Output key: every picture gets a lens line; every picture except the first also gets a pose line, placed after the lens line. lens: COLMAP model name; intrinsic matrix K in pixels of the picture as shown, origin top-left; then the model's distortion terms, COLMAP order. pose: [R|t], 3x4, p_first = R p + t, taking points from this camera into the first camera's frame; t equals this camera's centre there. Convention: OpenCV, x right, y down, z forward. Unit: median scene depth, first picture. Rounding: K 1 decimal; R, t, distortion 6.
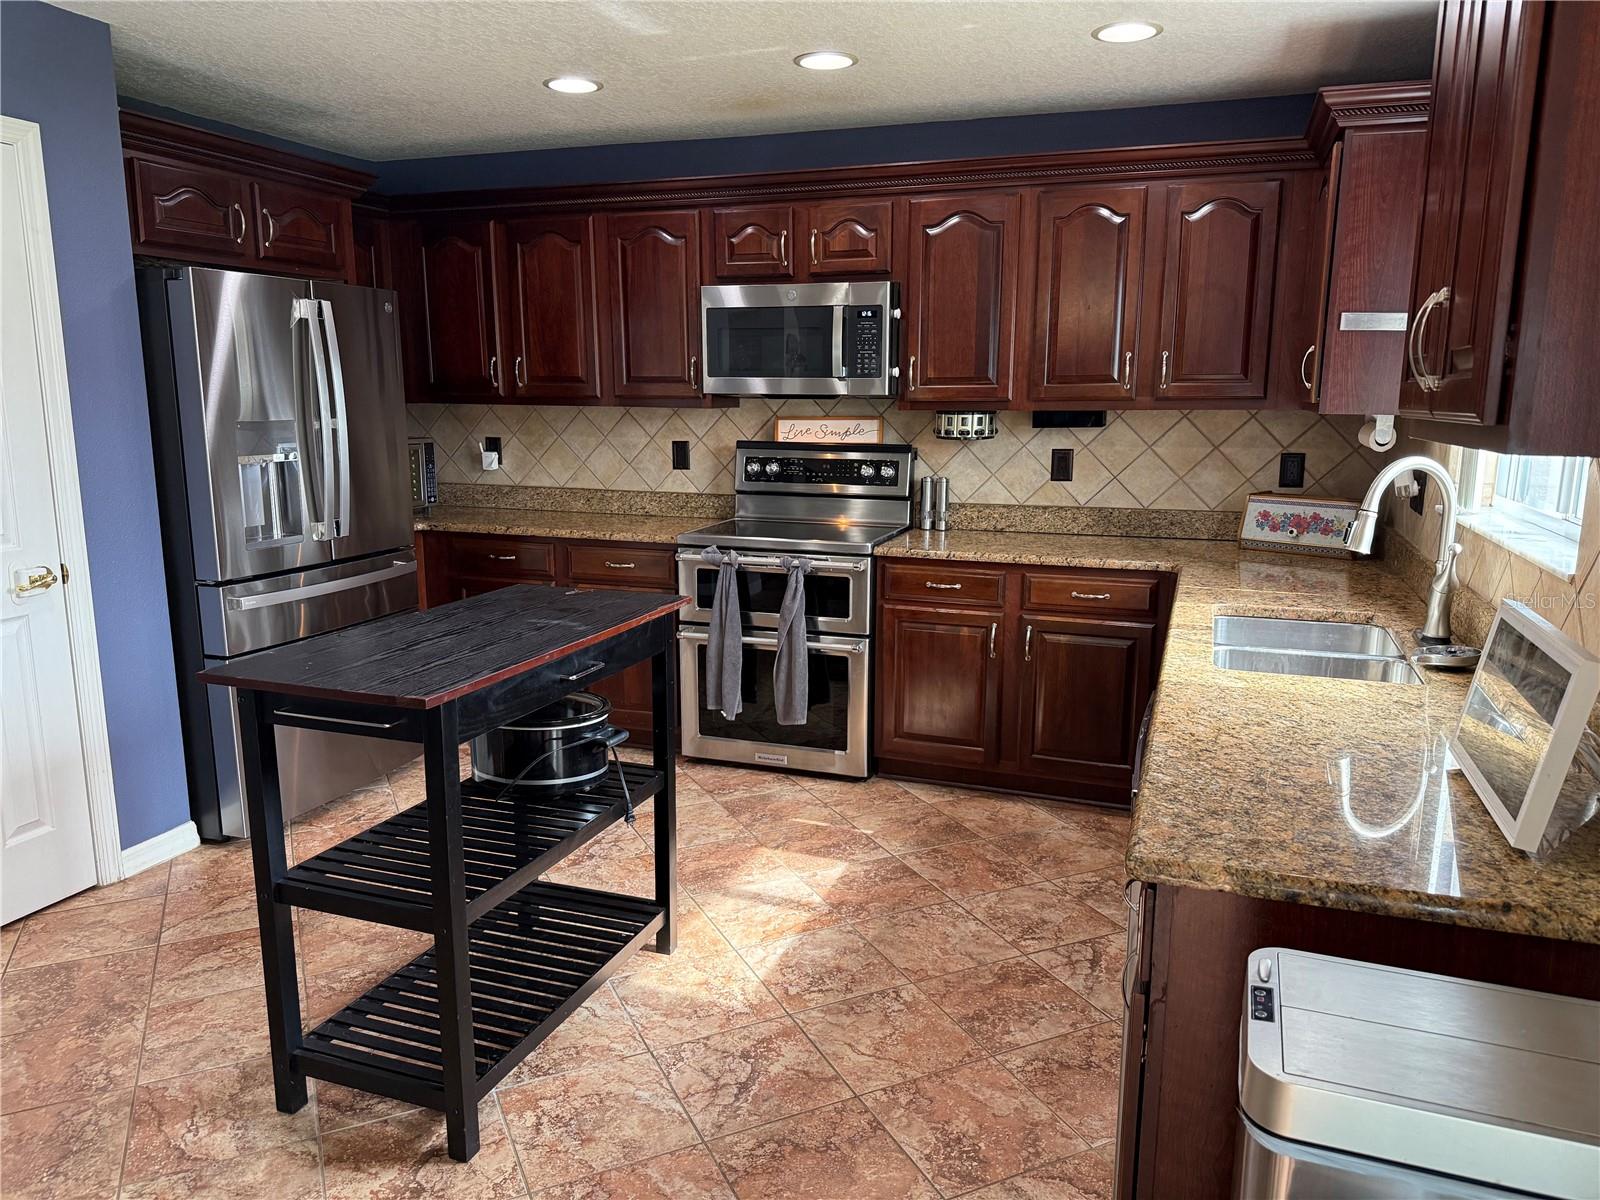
lens RADIAL K [[1133.7, 0, 804.1], [0, 1133.7, 602.6], [0, 0, 1]] dist [0.065478, -0.008527]
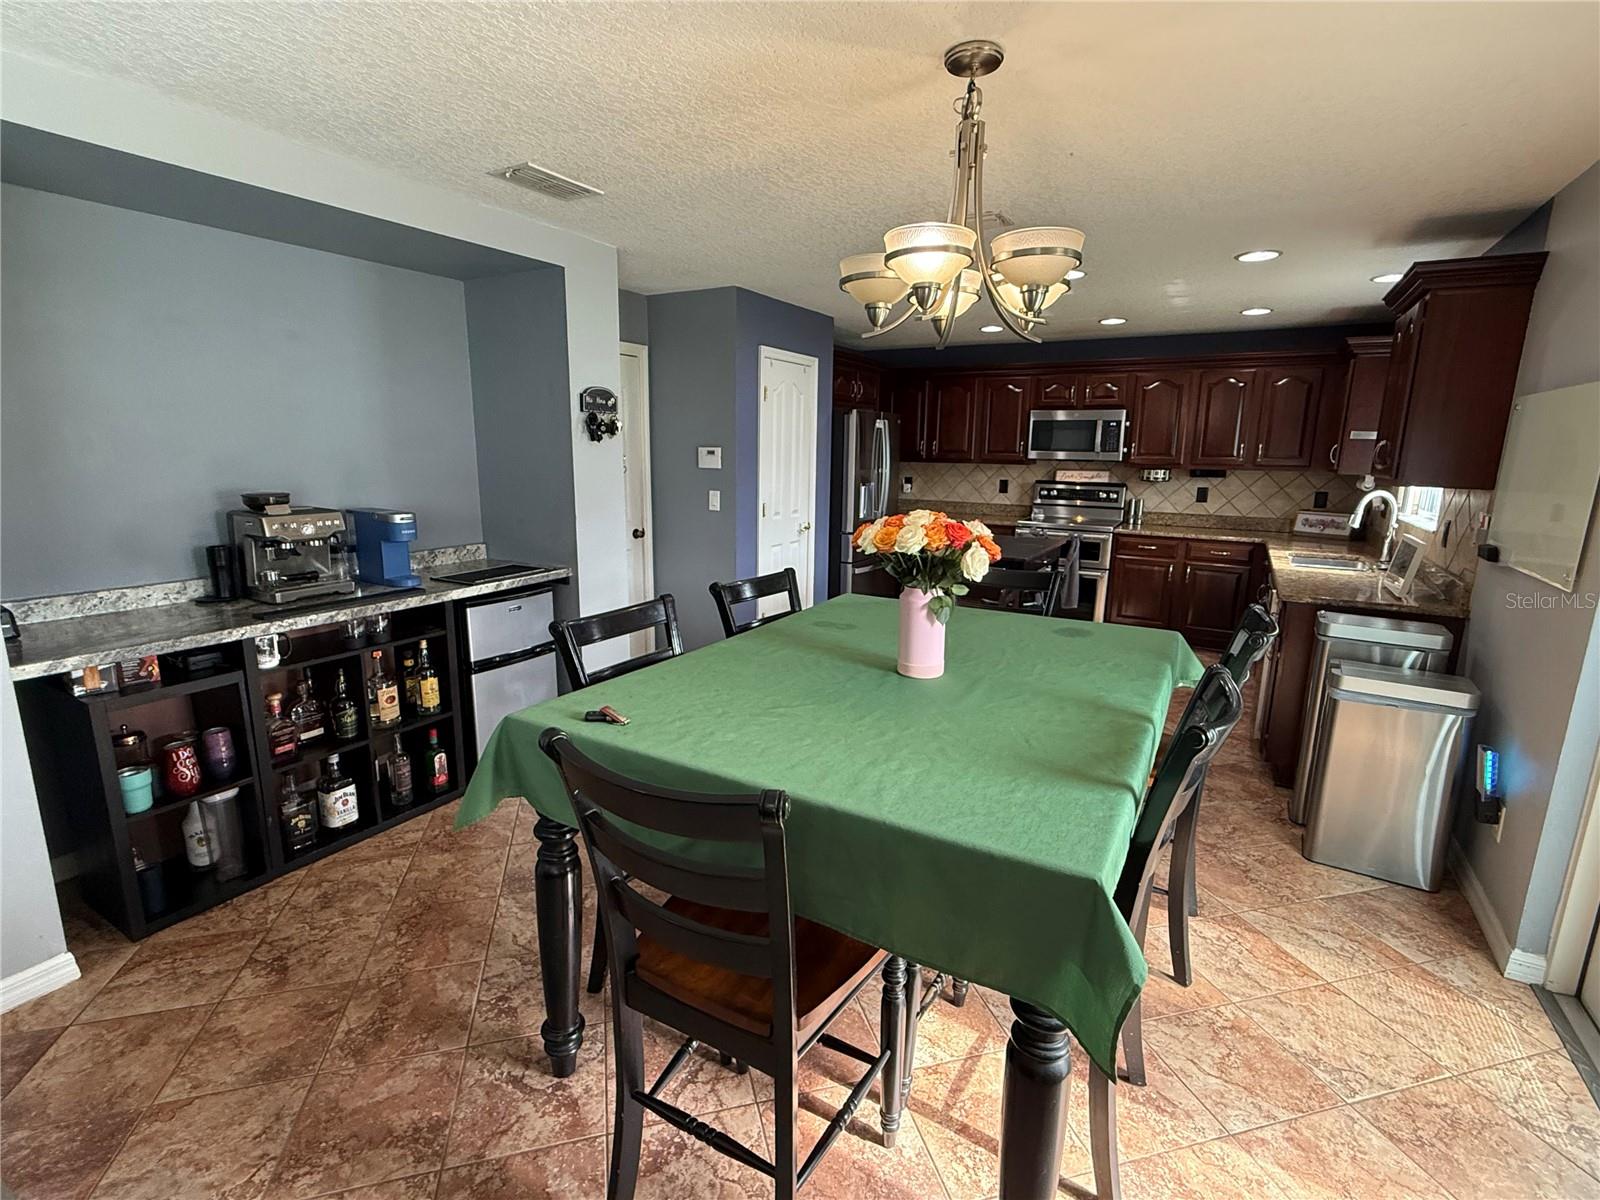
lens RADIAL K [[752.3, 0, 792.6], [0, 752.3, 599.1], [0, 0, 1]] dist [-0.000932, 0.000004]
pose [[0.982200, 0.048389, -0.181498, -0.273020], [-0.045951, 0.998788, 0.017613, 0.088109], [0.182130, -0.008960, 0.983234, -0.547681]]
